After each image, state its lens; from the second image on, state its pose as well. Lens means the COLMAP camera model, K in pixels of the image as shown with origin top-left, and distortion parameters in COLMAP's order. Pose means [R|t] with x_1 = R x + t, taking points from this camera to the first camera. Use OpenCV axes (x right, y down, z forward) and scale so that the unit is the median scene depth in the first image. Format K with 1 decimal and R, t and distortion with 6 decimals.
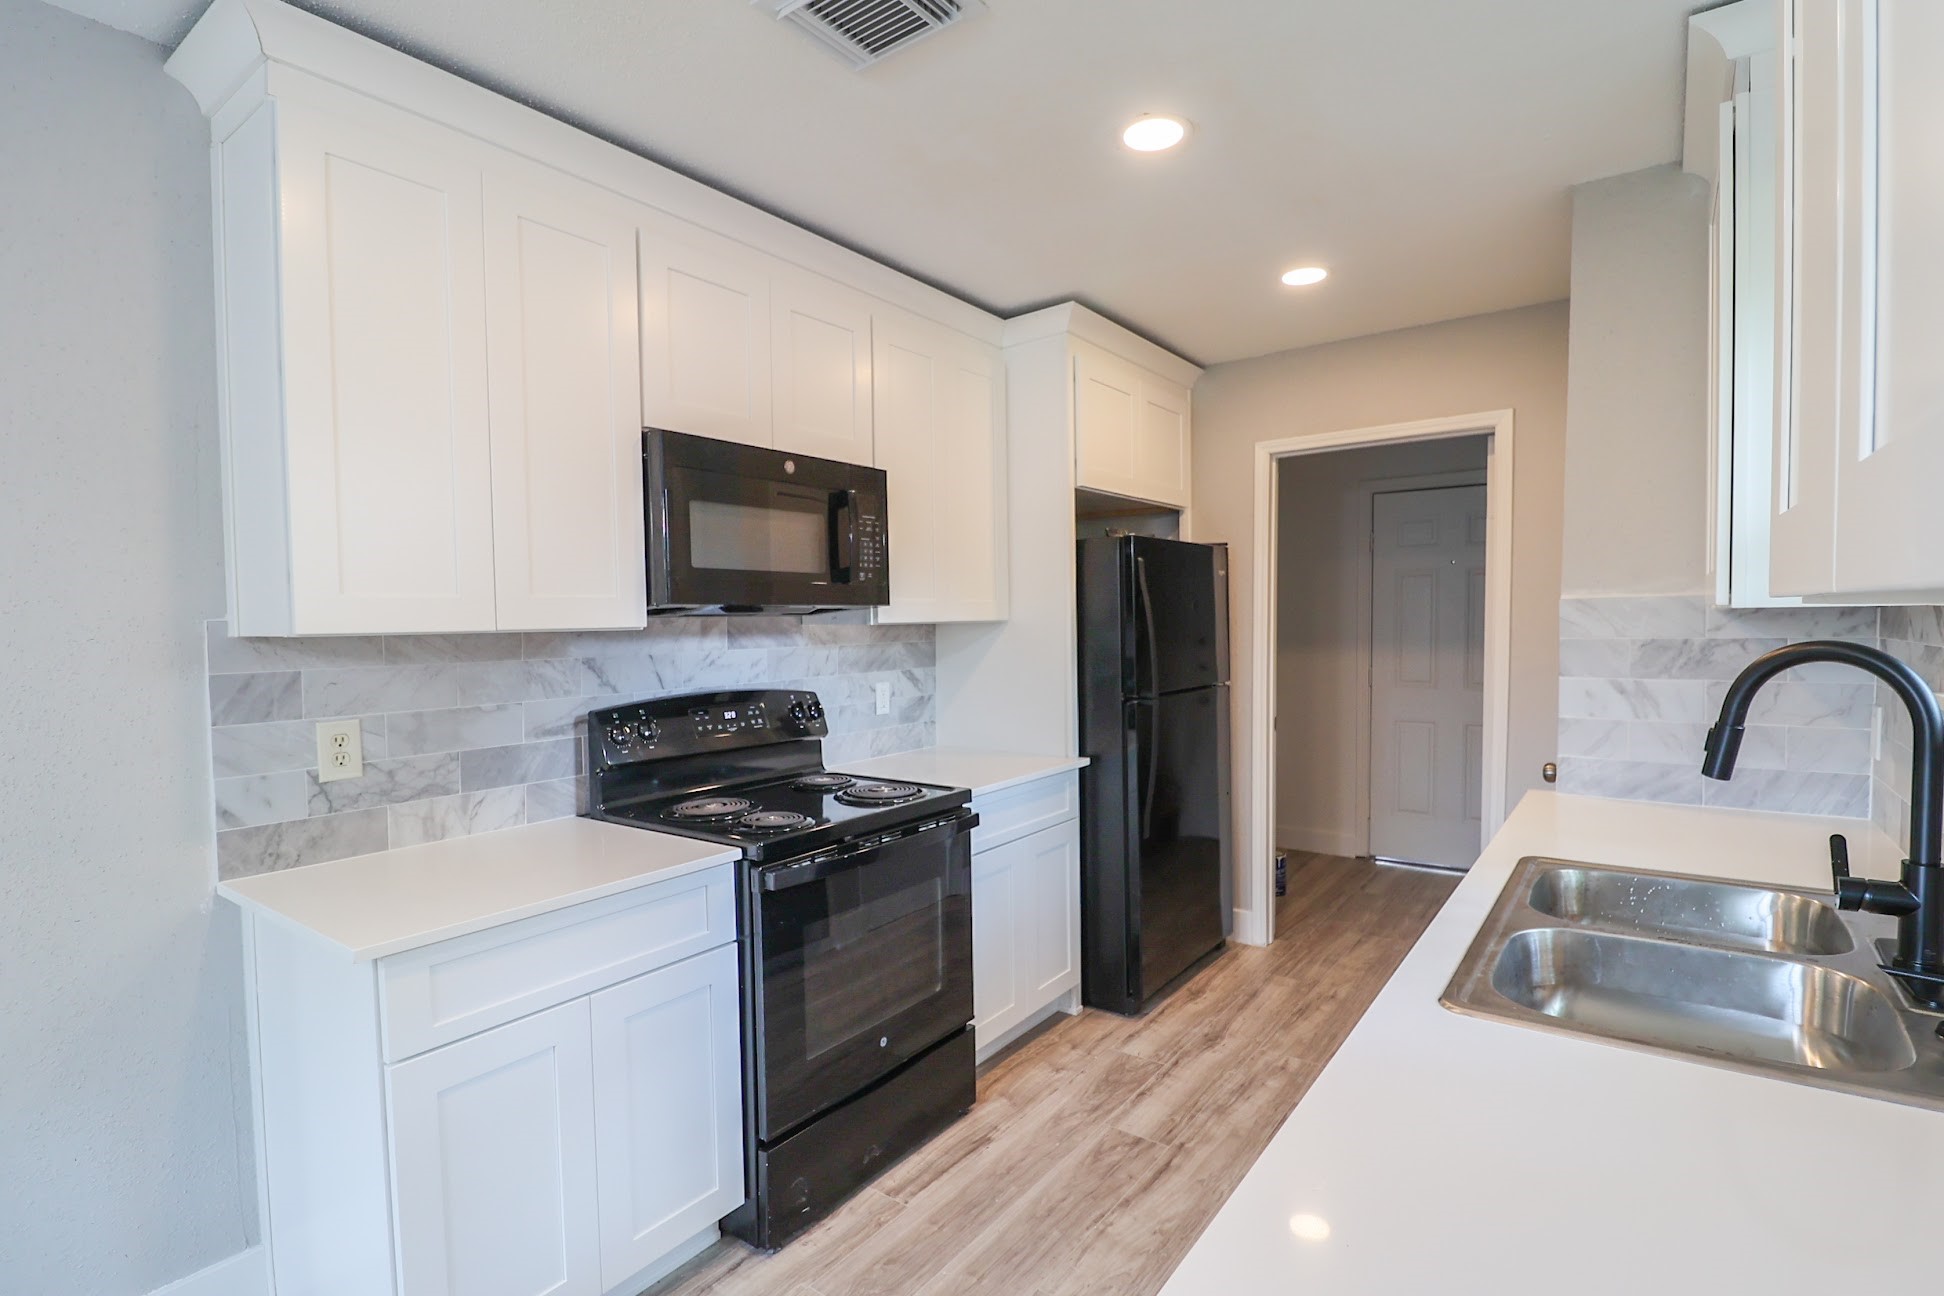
lens RADIAL K [[919.3, 0, 986.9], [0, 919.3, 650.6], [0, 0, 1]] dist [-0.003445, -0.011227]
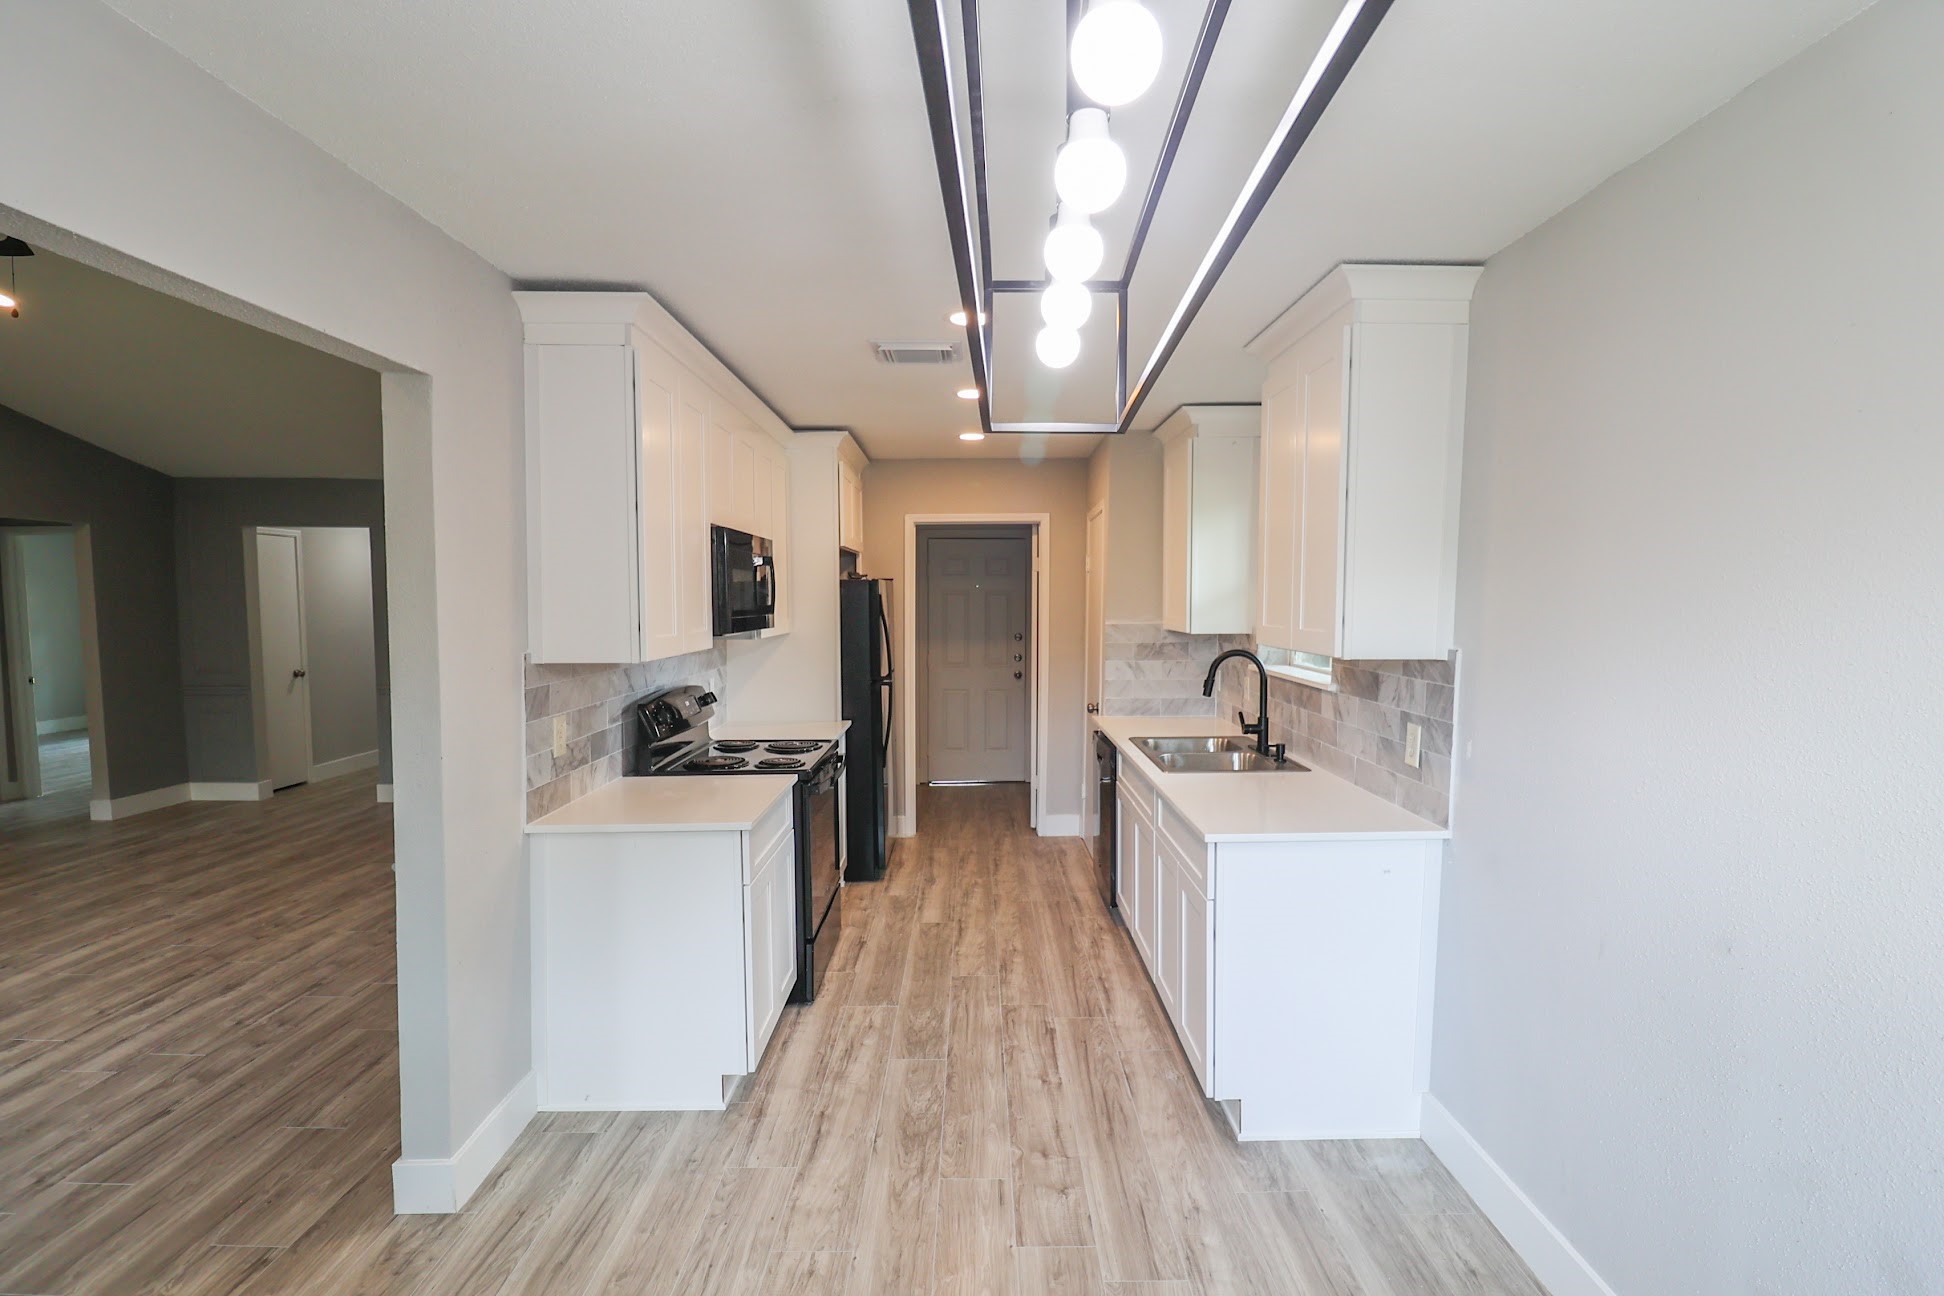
lens RADIAL K [[919.3, 0, 981.0], [0, 919.3, 646.8], [0, 0, 1]] dist [-0.003445, -0.011227]
pose [[0.798762, -0.021707, 0.601255, -0.831719], [0.013858, 0.999748, 0.017683, -0.043314], [-0.601487, -0.005792, 0.798861, -0.490363]]
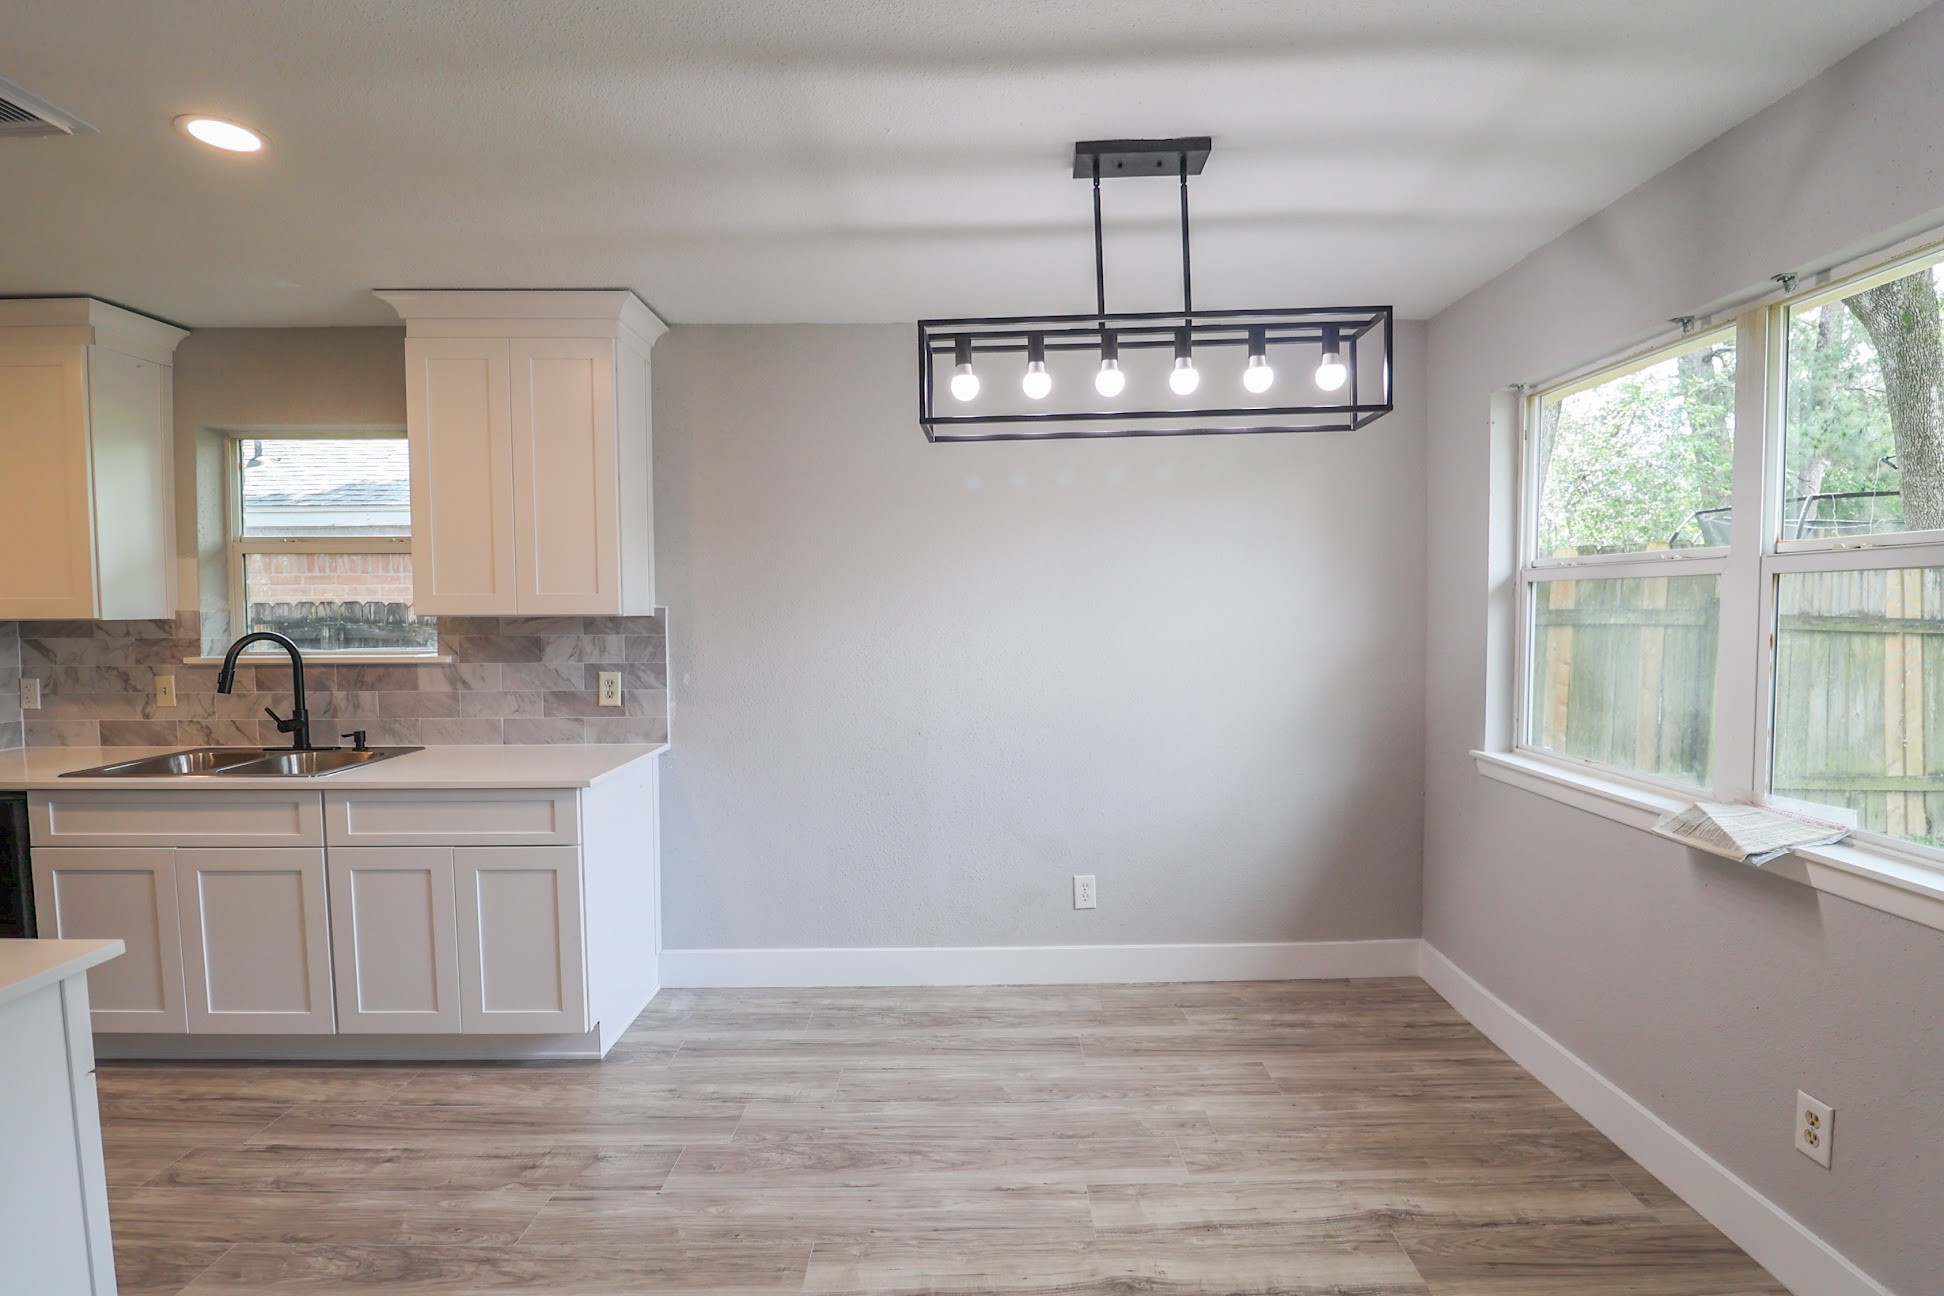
lens RADIAL K [[919.3, 0, 991.1], [0, 919.3, 658.8], [0, 0, 1]] dist [-0.003445, -0.011227]
pose [[-0.606526, -0.022464, 0.794746, -1.185409], [0.045422, 0.996989, 0.062846, -0.002061], [-0.793765, 0.074217, -0.603679, 0.463888]]
